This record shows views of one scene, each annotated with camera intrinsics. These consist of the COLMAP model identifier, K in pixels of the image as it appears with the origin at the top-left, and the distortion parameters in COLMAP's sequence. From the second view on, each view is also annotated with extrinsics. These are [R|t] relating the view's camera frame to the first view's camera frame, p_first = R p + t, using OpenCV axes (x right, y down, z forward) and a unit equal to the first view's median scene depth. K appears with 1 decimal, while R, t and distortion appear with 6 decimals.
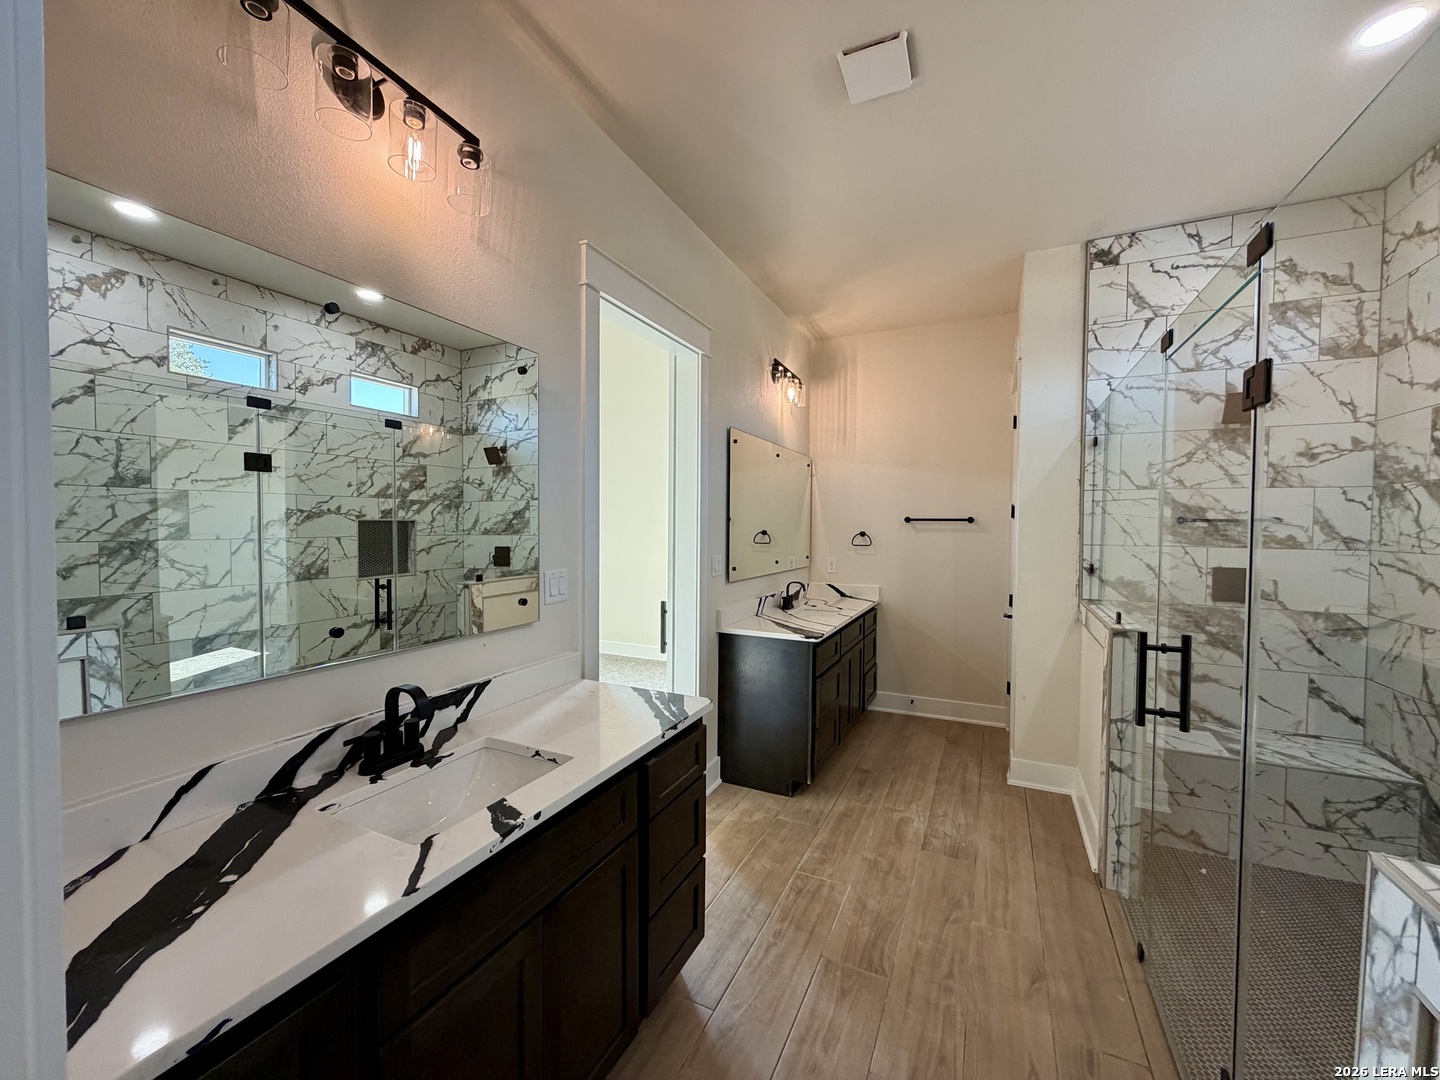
lens RADIAL K [[575.7, 0, 716.5], [0, 575.7, 540.5], [0, 0, 1]] dist [-0.000193, 0.000321]
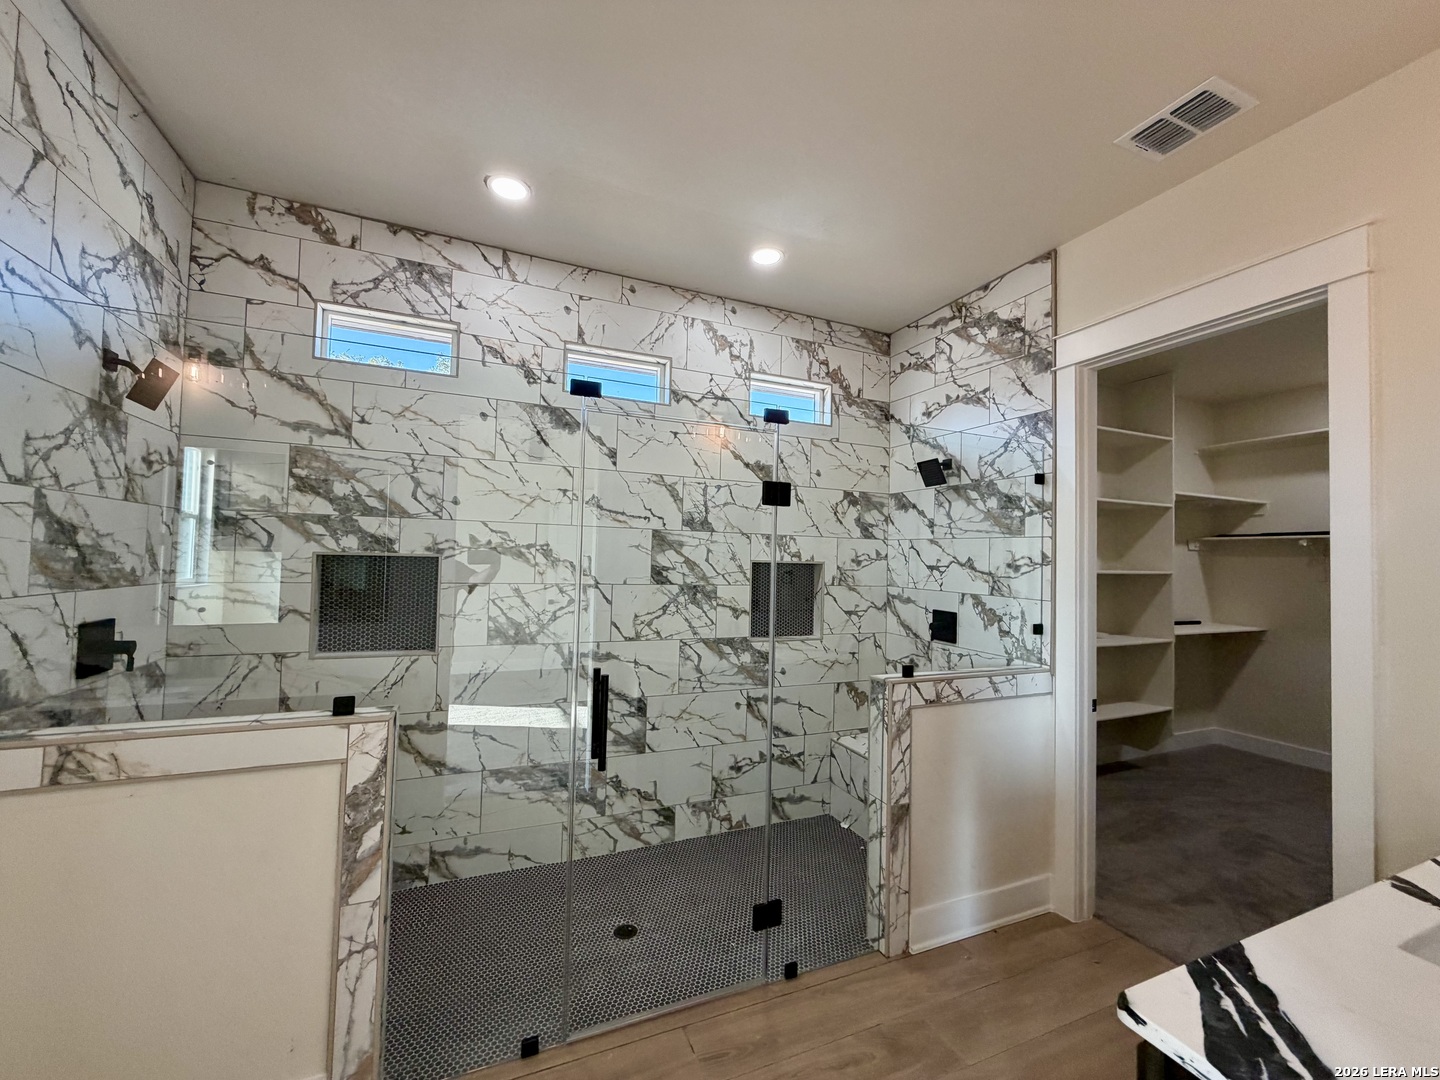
lens RADIAL K [[572.5, 0, 718.8], [0, 572.5, 539.5], [0, 0, 1]] dist [-0.000214, 0.000659]
pose [[-0.754977, -0.004239, 0.655737, -0.041369], [-0.010843, 0.999923, -0.006021, -0.046448], [-0.655661, -0.011656, -0.754965, 1.020563]]
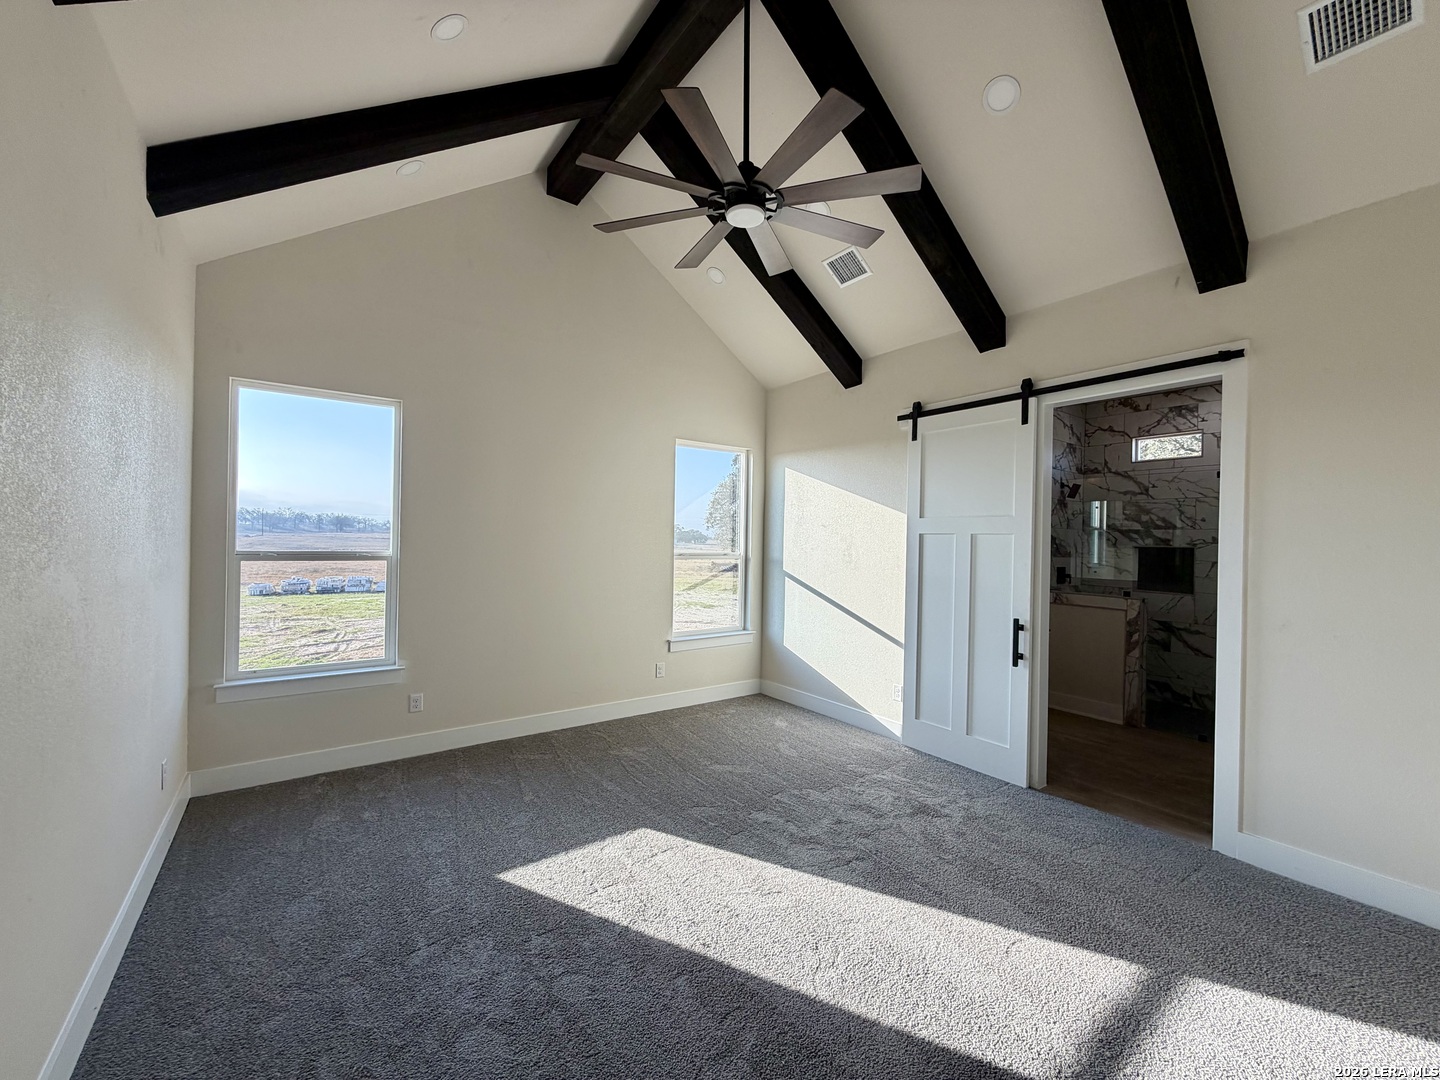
lens RADIAL K [[572.5, 0, 718.8], [0, 572.5, 539.5], [0, 0, 1]] dist [-0.000214, 0.000659]
pose [[0.473214, 0.002329, 0.880944, -1.471909], [0.007763, 0.999947, -0.006814, -0.046047], [-0.880913, 0.010064, 0.473171, 1.100876]]
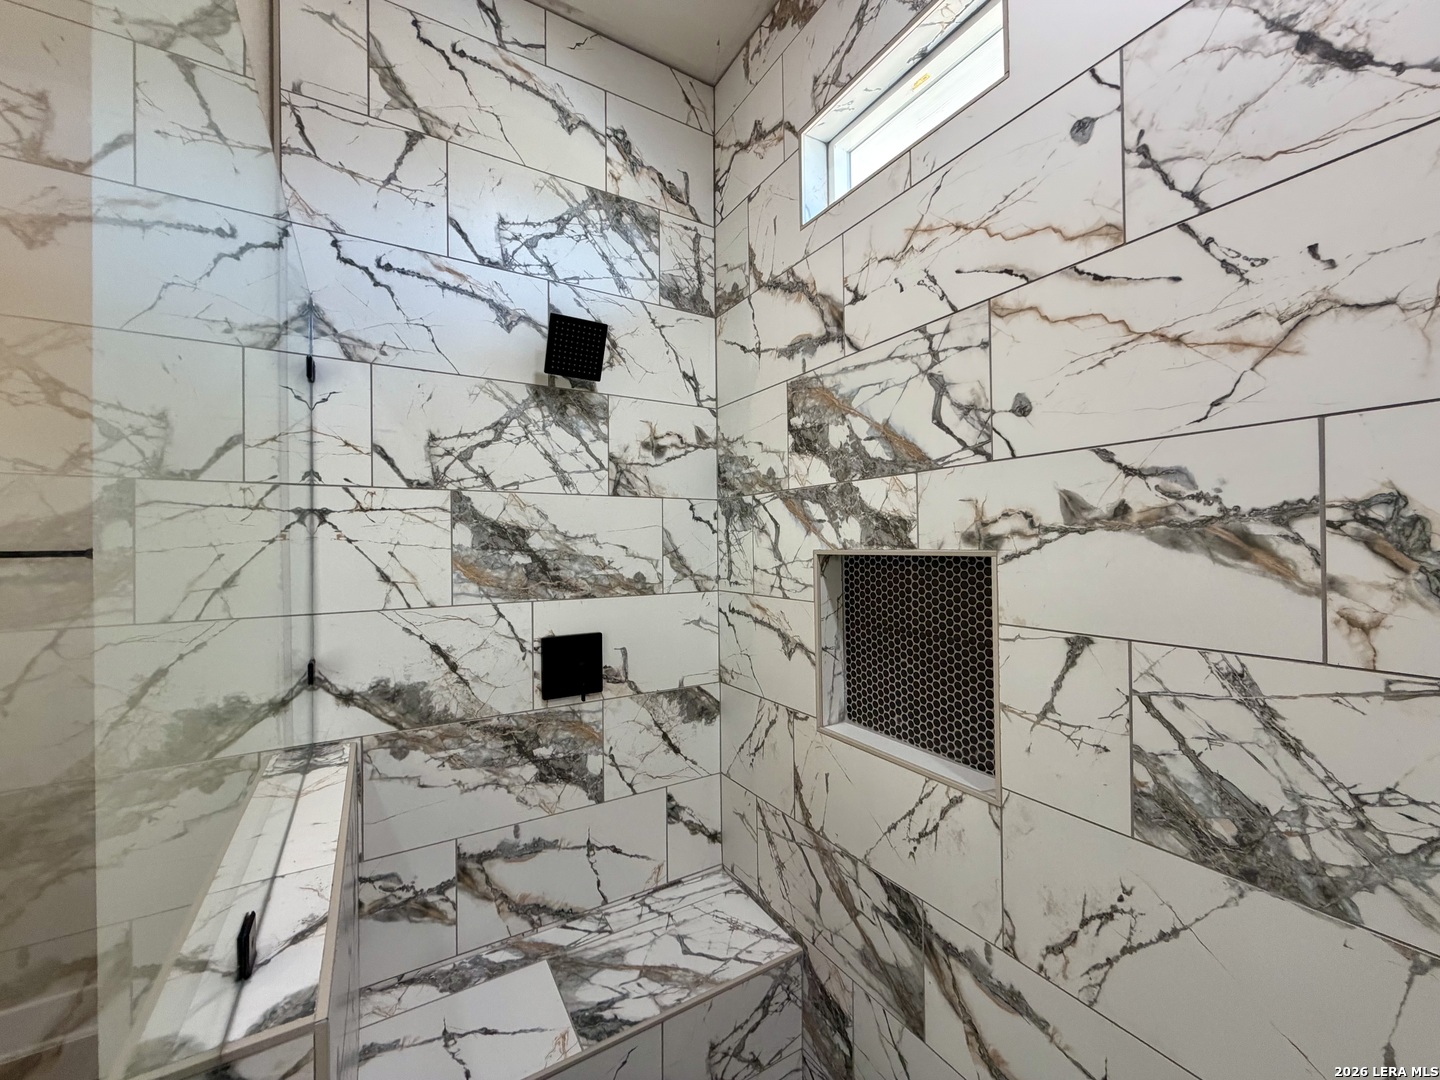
lens RADIAL K [[572.5, 0, 718.8], [0, 572.5, 539.5], [0, 0, 1]] dist [-0.000214, 0.000659]
pose [[0.547464, -0.008053, 0.836791, 0.505372], [0.039263, 0.999100, -0.016073, -0.031085], [-0.835908, 0.041654, 0.547287, 0.563932]]
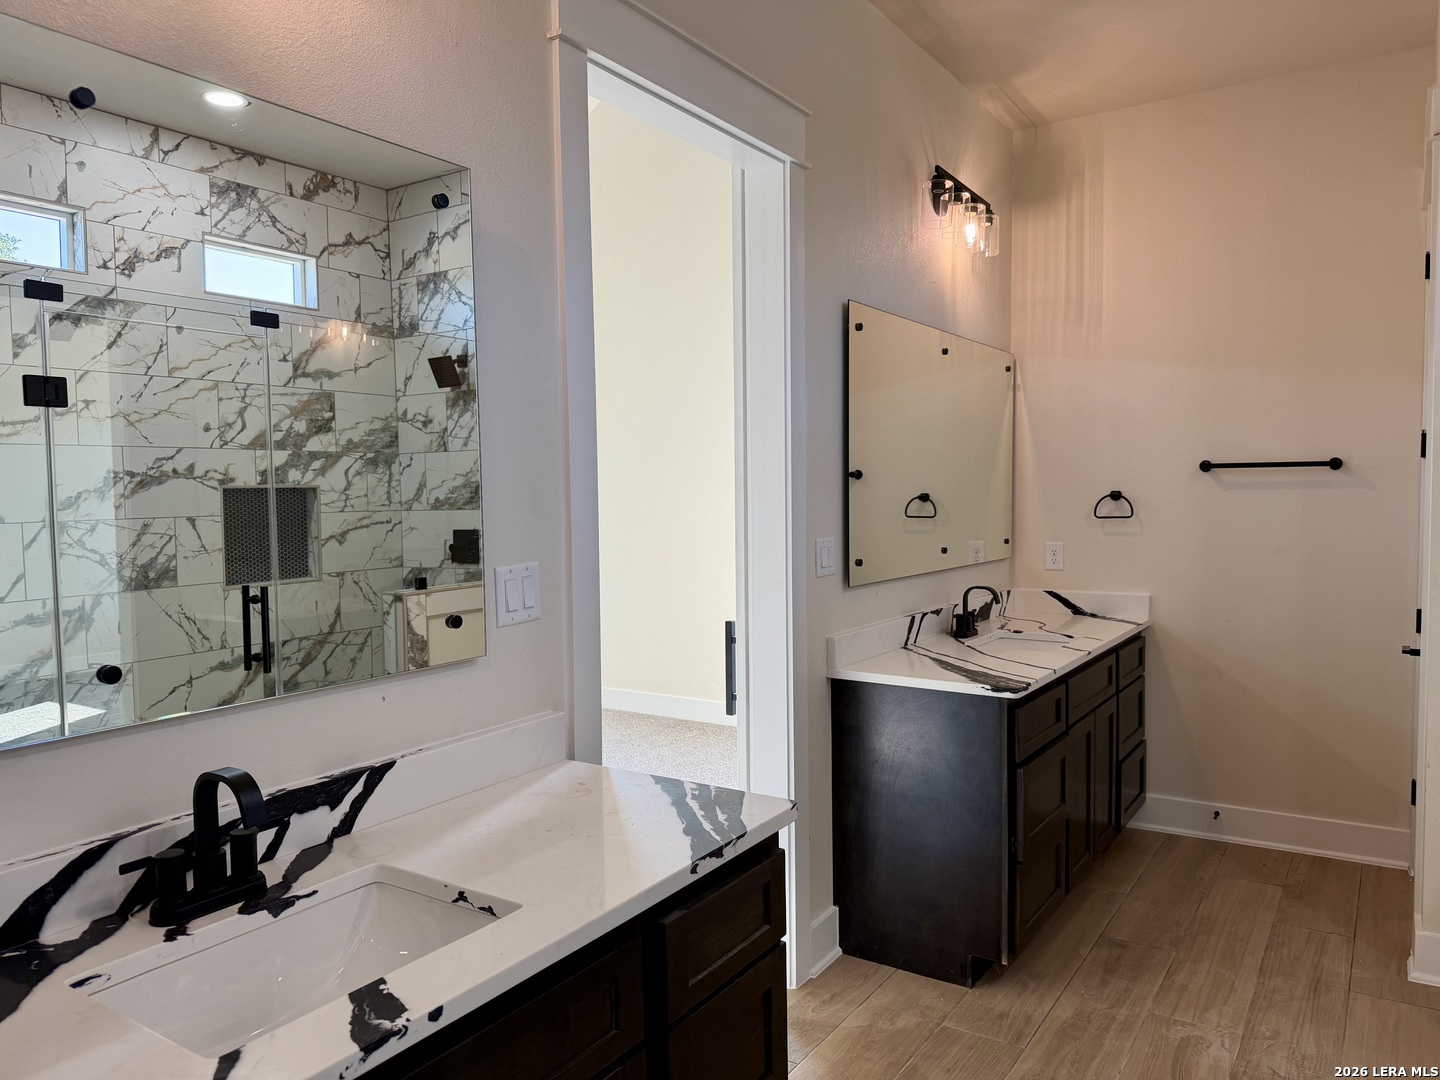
lens RADIAL K [[1024.8, 0, 719.4], [0, 1024.8, 544.9], [0, 0, 1]] dist [0.004916, -0.008001]
pose [[0.990754, -0.012632, -0.135078, 0.035267], [0.016145, 0.999559, 0.024941, 0.007880], [0.134703, -0.026891, 0.990521, 0.039123]]
